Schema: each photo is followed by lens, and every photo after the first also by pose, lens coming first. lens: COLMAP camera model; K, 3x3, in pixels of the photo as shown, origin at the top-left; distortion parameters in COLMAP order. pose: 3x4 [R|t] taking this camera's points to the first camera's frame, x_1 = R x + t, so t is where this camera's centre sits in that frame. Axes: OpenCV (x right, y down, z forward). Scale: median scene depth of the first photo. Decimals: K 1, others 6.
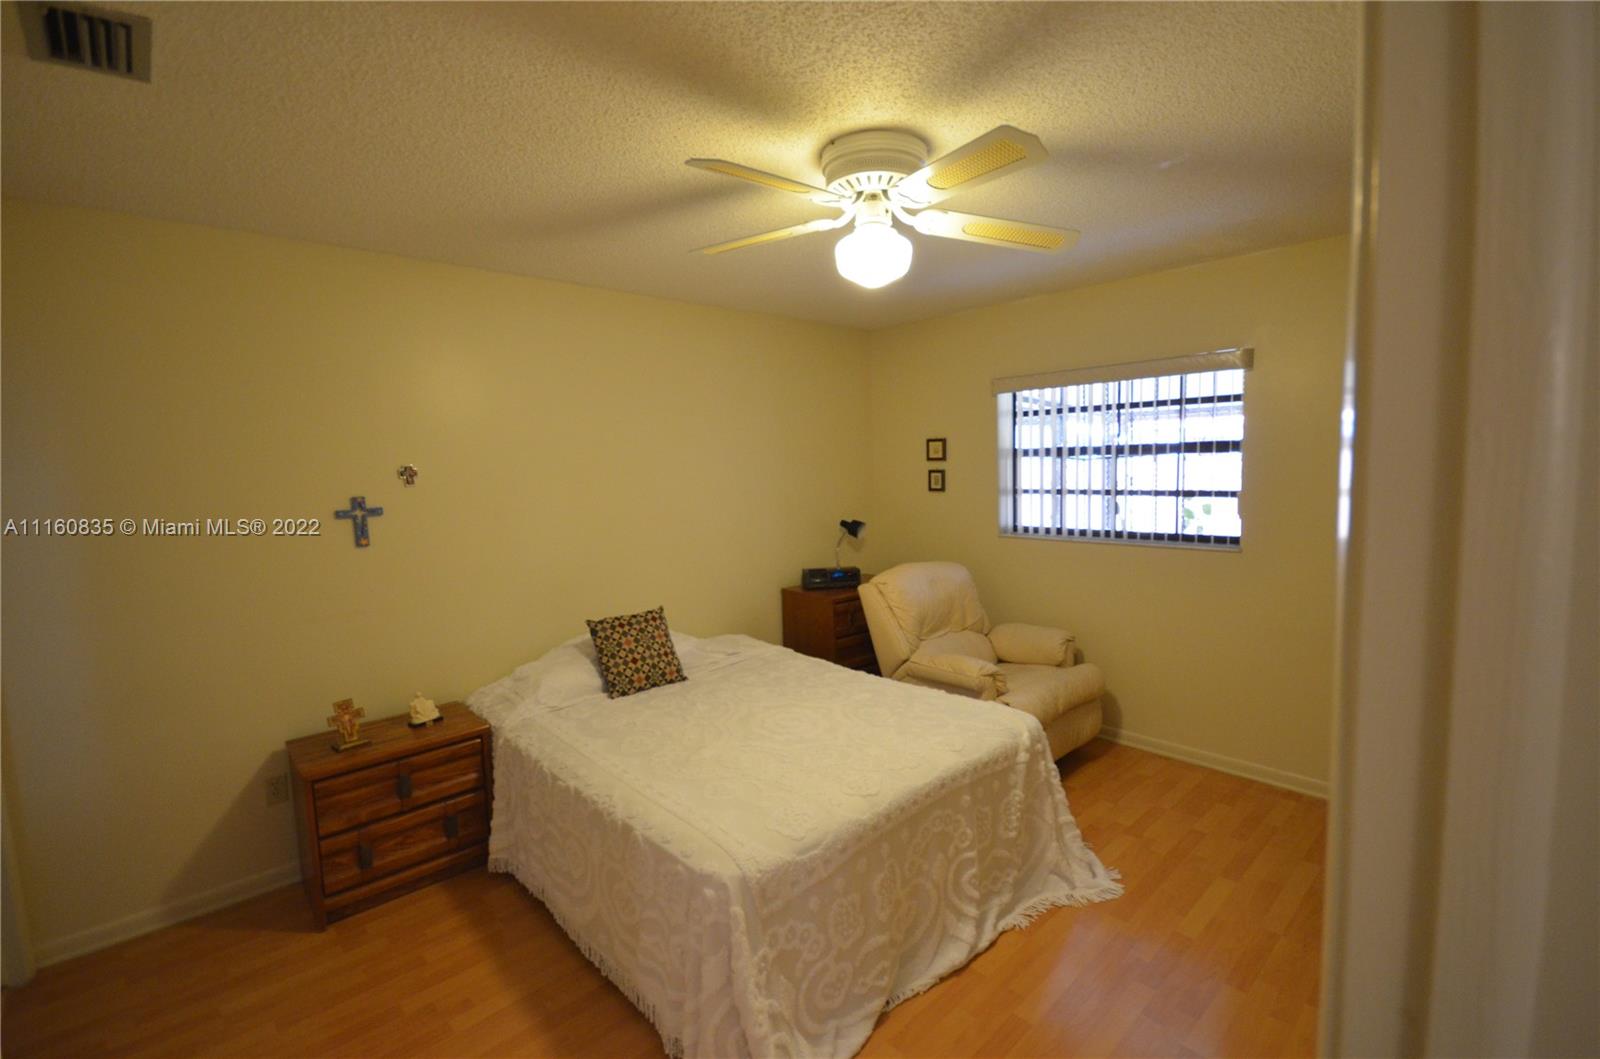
lens RADIAL K [[698.9, 0, 802.5], [0, 698.9, 534.1], [0, 0, 1]] dist [-0.000323, -0.000007]
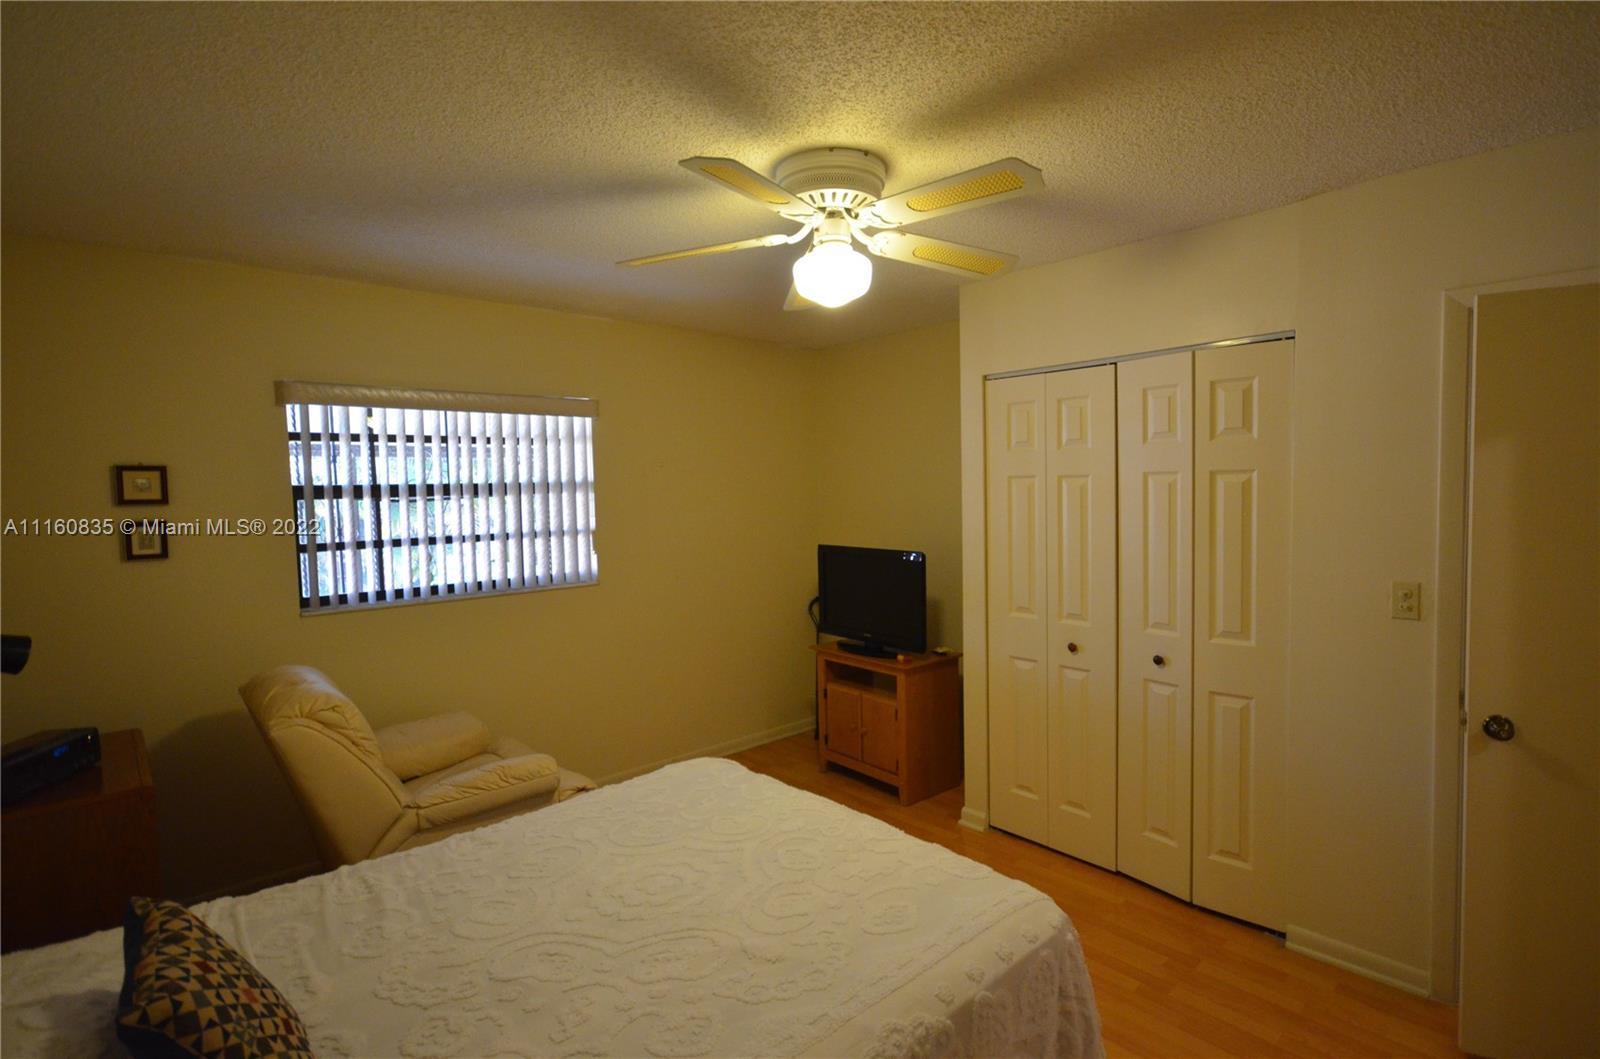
lens RADIAL K [[799.2, 0, 802.1], [0, 799.2, 520.4], [0, 0, 1]] dist [0.002267, 0.000096]
pose [[0.017077, -0.015194, 0.999739, -0.539556], [0.125248, 0.992041, 0.012938, -0.042711], [-0.991979, 0.124994, 0.018844, 0.571240]]
